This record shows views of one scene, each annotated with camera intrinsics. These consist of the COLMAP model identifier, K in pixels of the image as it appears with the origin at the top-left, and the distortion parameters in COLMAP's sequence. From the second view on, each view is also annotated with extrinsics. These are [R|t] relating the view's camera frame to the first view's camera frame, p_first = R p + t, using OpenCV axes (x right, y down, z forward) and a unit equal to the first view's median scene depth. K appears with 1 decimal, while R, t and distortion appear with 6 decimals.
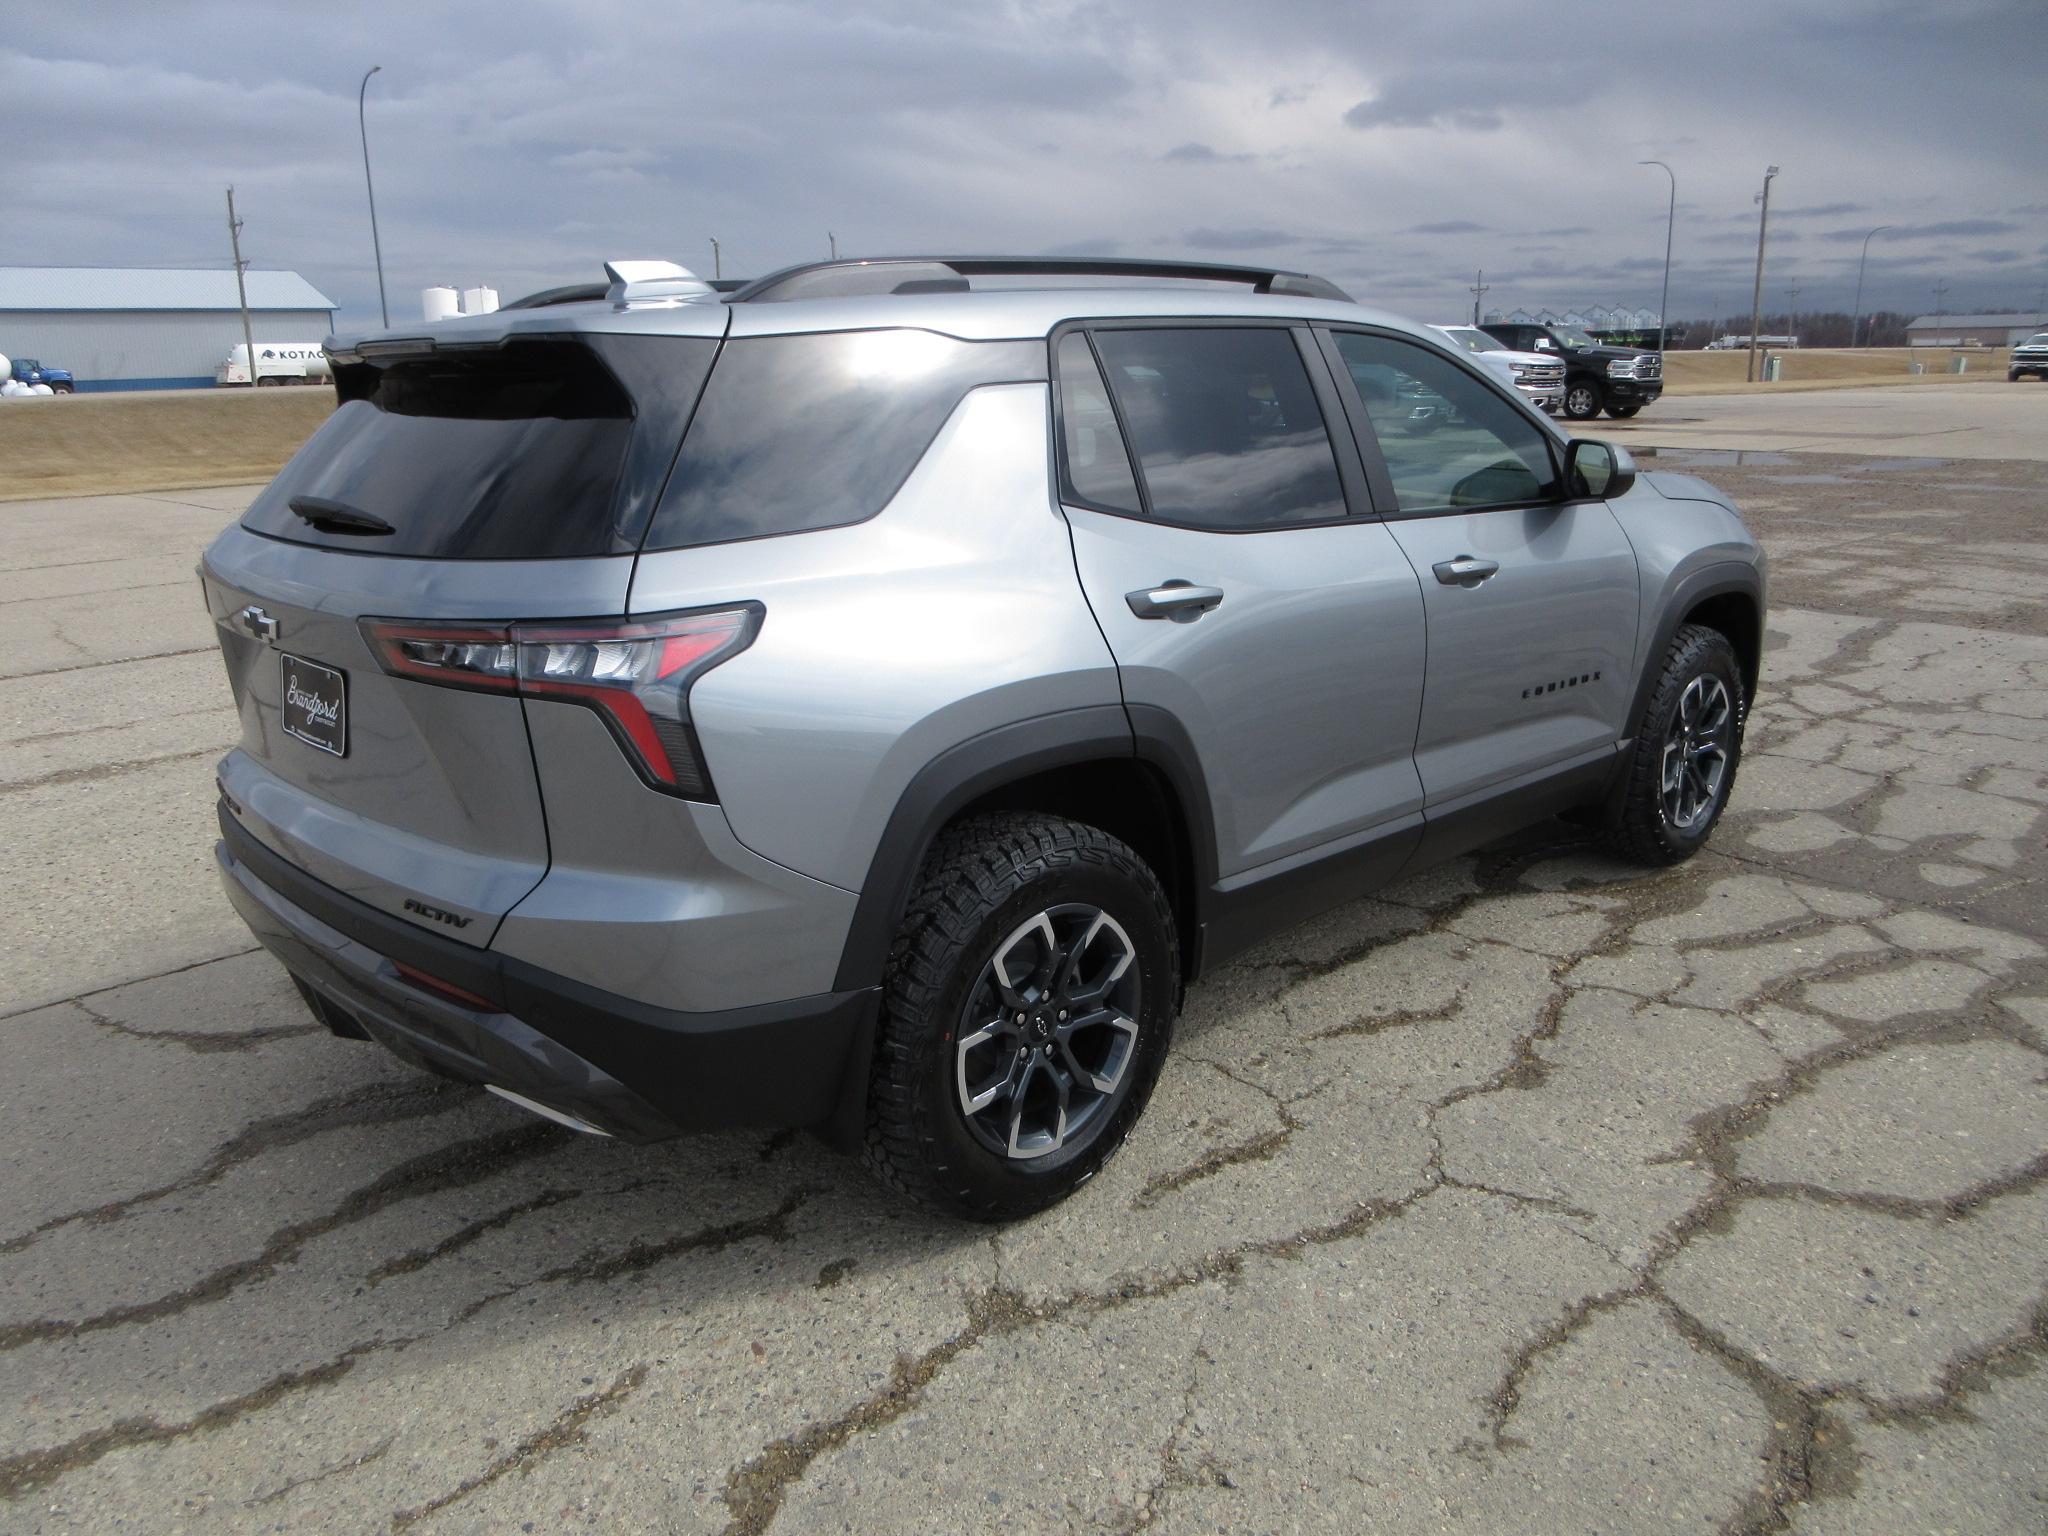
lens RADIAL K [[1546.0, 0, 1028.1], [0, 1546.0, 788.0], [0, 0, 1]] dist [-0.001201, -0.003658]
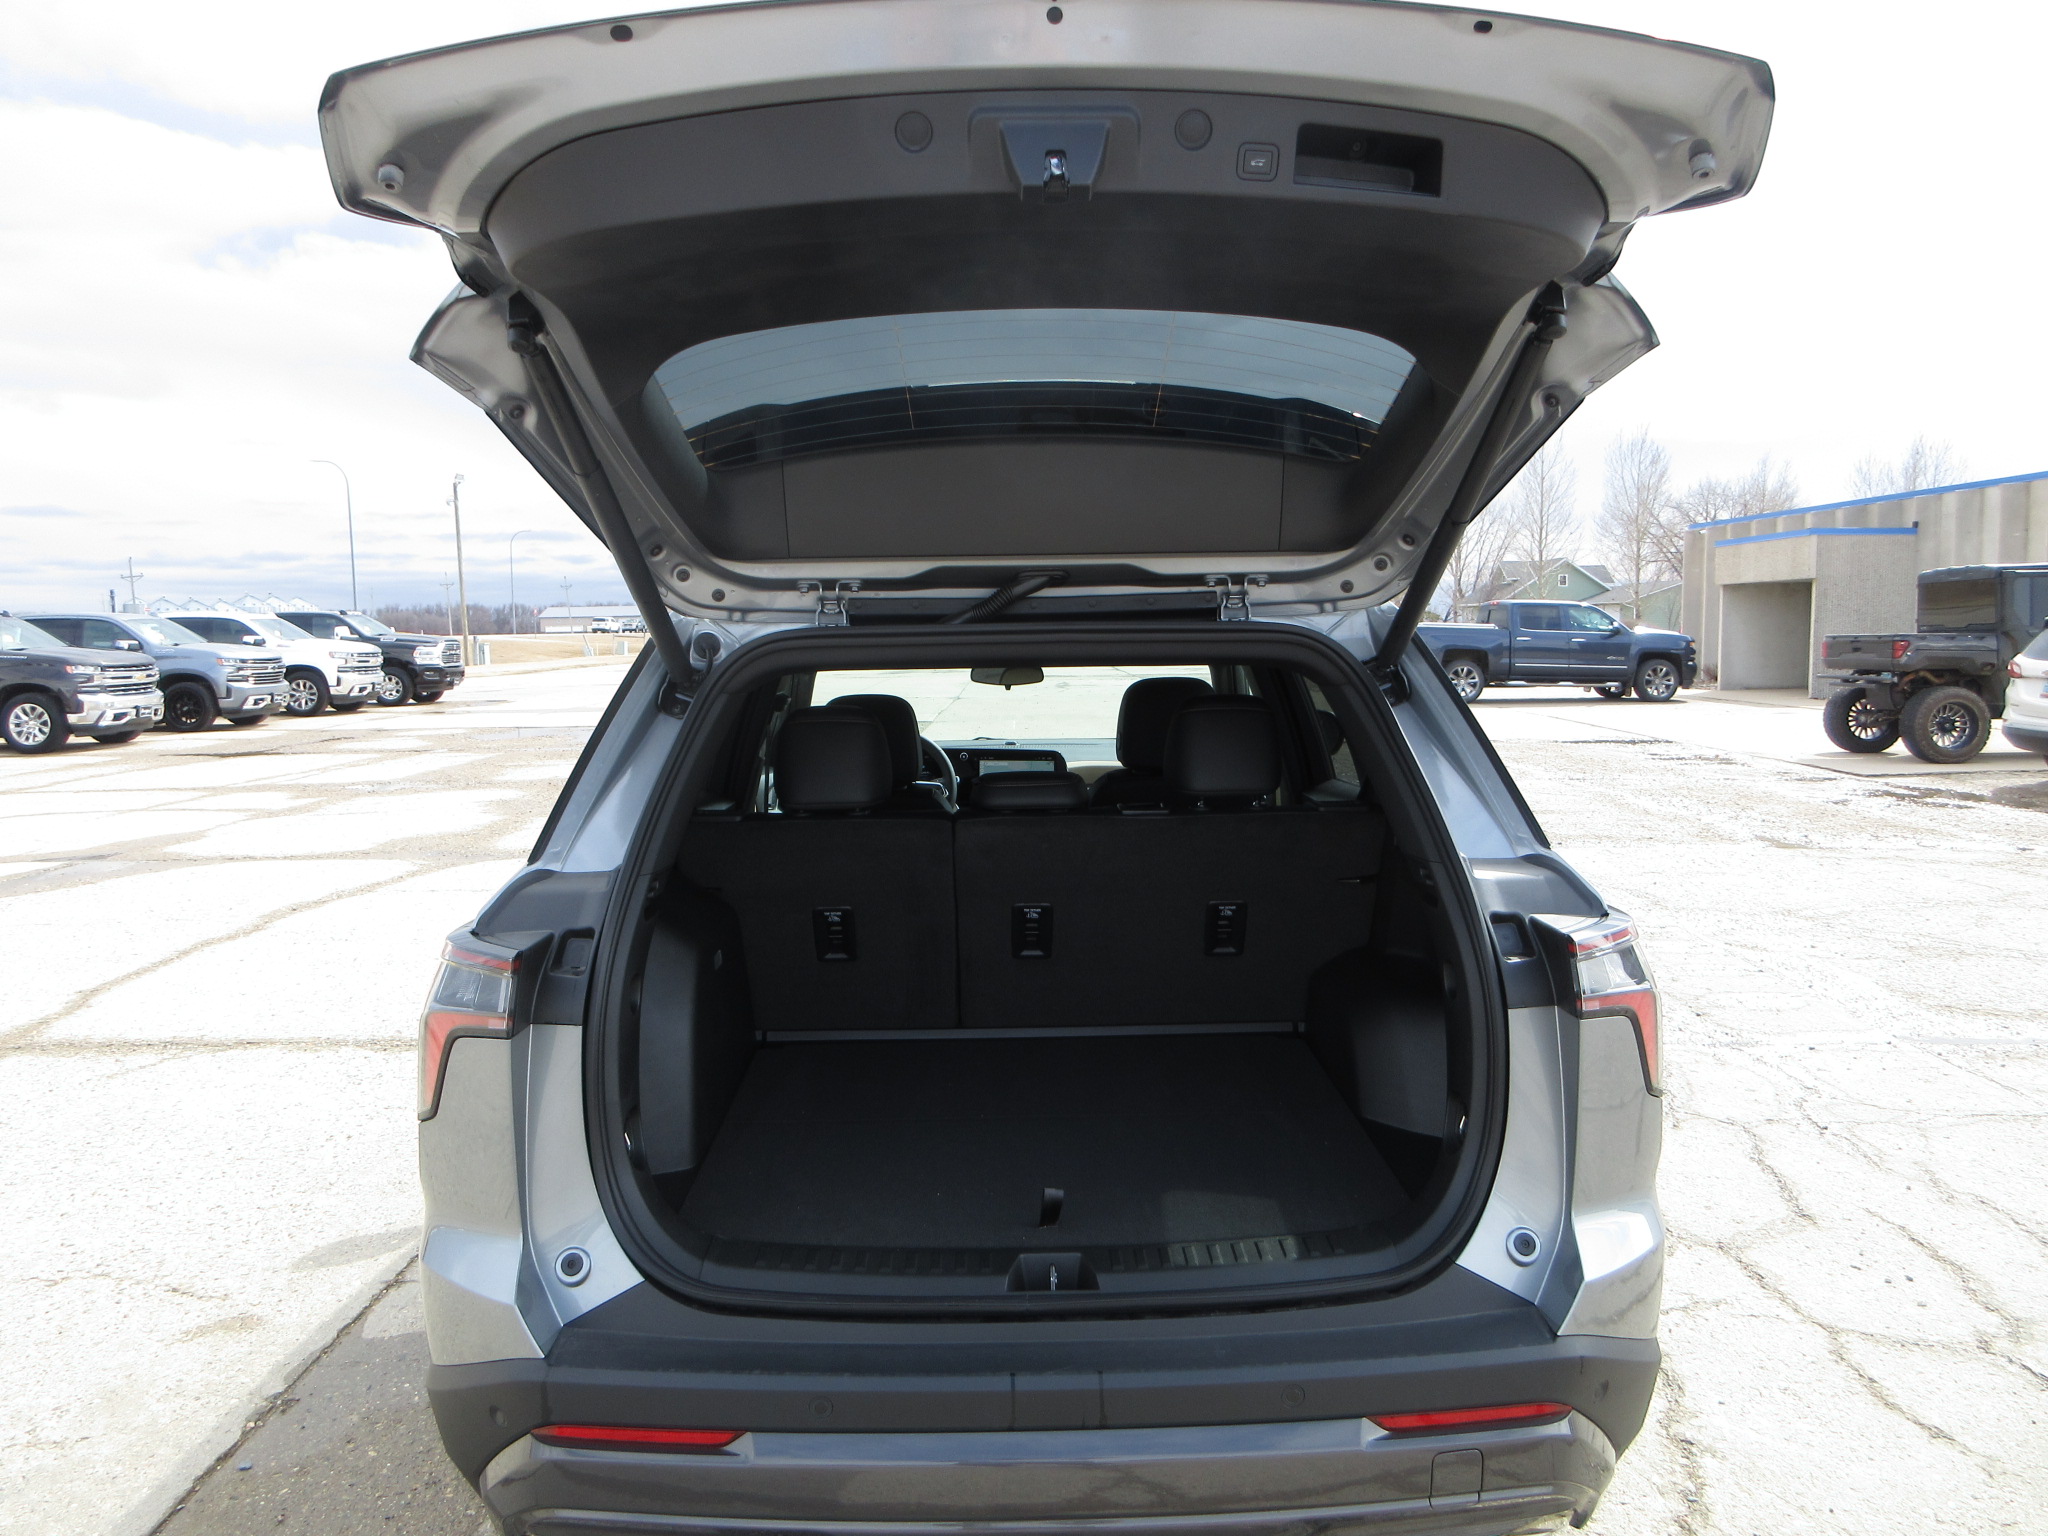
lens RADIAL K [[1546.0, 0, 1025.4], [0, 1546.0, 758.2], [0, 0, 1]] dist [-0.001201, -0.003658]
pose [[0.672366, -0.061416, 0.737666, -0.454532], [0.205486, 0.972870, -0.106297, -0.067379], [-0.711125, 0.223051, 0.666745, 0.232170]]
